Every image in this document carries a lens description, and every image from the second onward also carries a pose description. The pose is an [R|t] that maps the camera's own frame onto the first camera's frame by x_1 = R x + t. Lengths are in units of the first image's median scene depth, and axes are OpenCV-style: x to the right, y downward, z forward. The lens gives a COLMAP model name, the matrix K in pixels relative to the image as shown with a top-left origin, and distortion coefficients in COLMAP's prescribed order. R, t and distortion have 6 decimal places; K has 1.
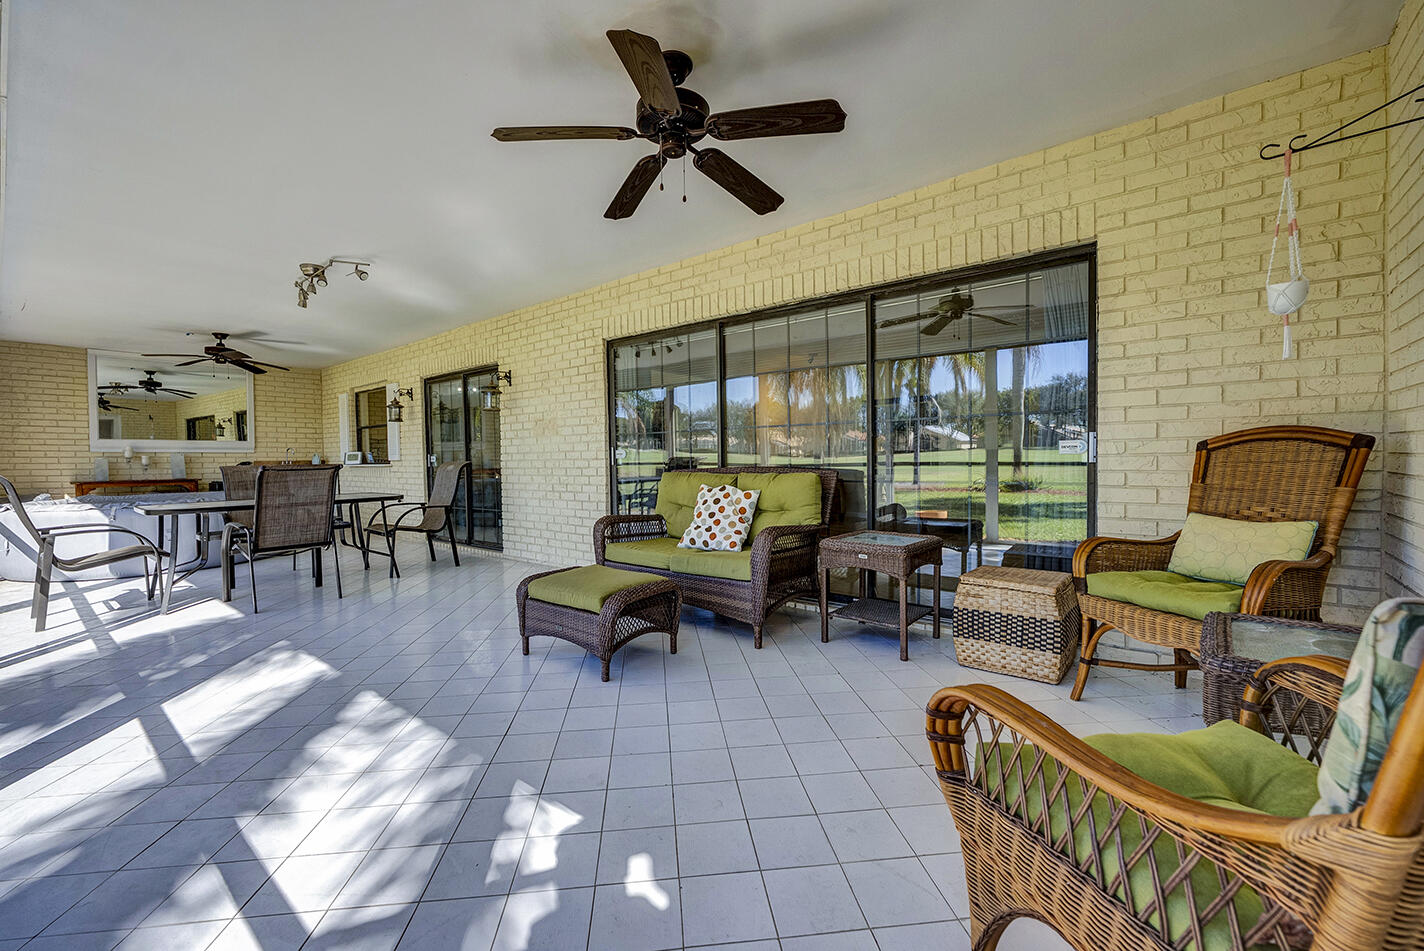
lens RADIAL K [[619.3, 0, 710.3], [0, 619.3, 469.9], [0, 0, 1]] dist [0.108755, 0.000147]
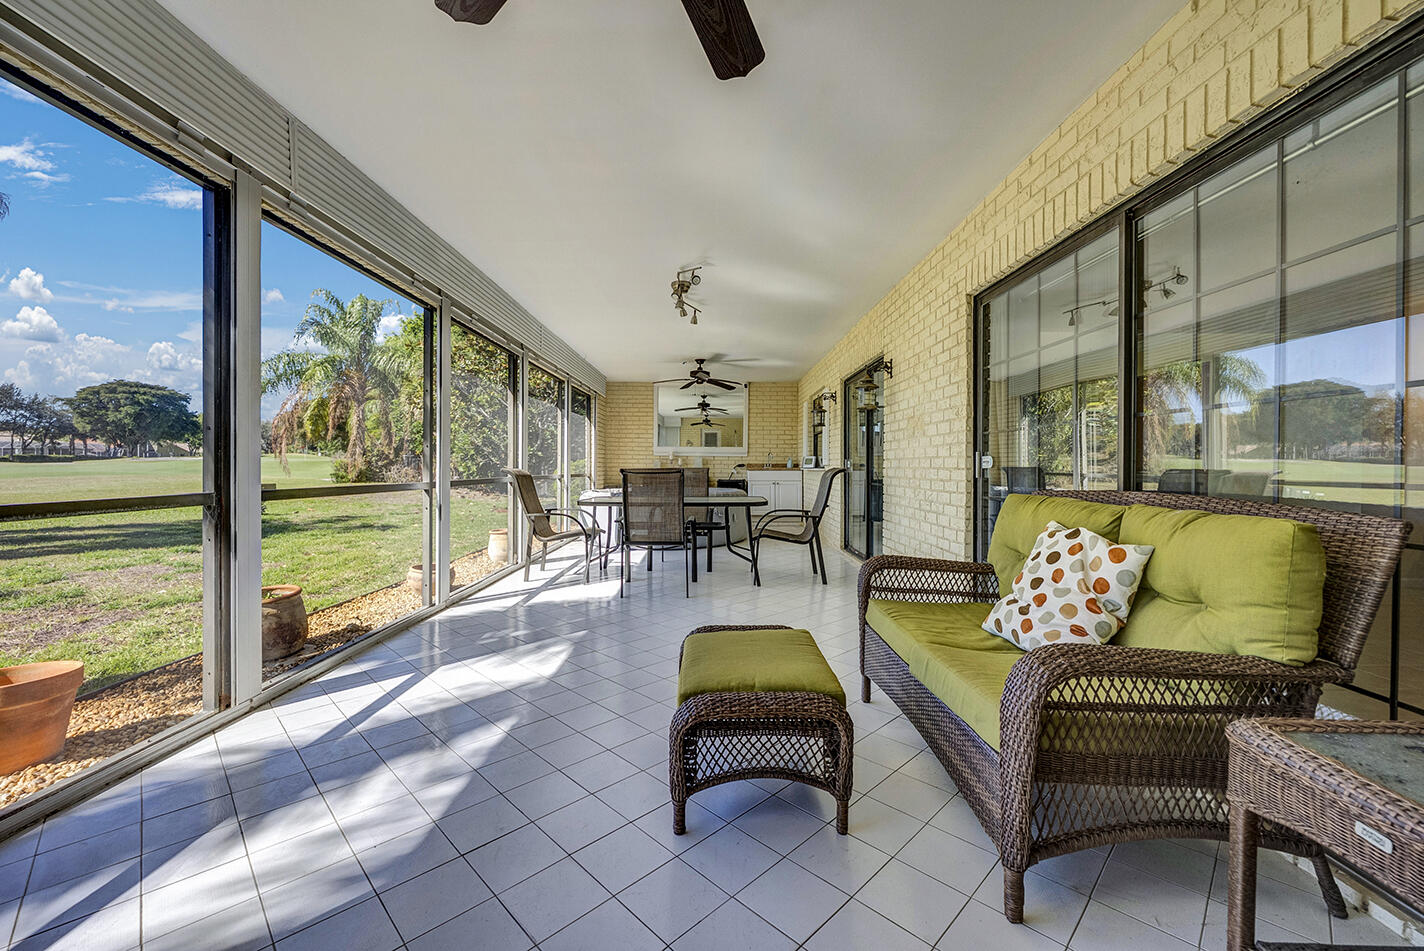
lens RADIAL K [[598.8, 0, 712.0], [0, 598.8, 475.5], [0, 0, 1]] dist [0.012608, 0.000309]
pose [[0.650435, 0.034606, -0.758773, 0.203156], [-0.033194, 0.999302, 0.017122, -0.016237], [0.758836, 0.014049, 0.651130, 0.469817]]
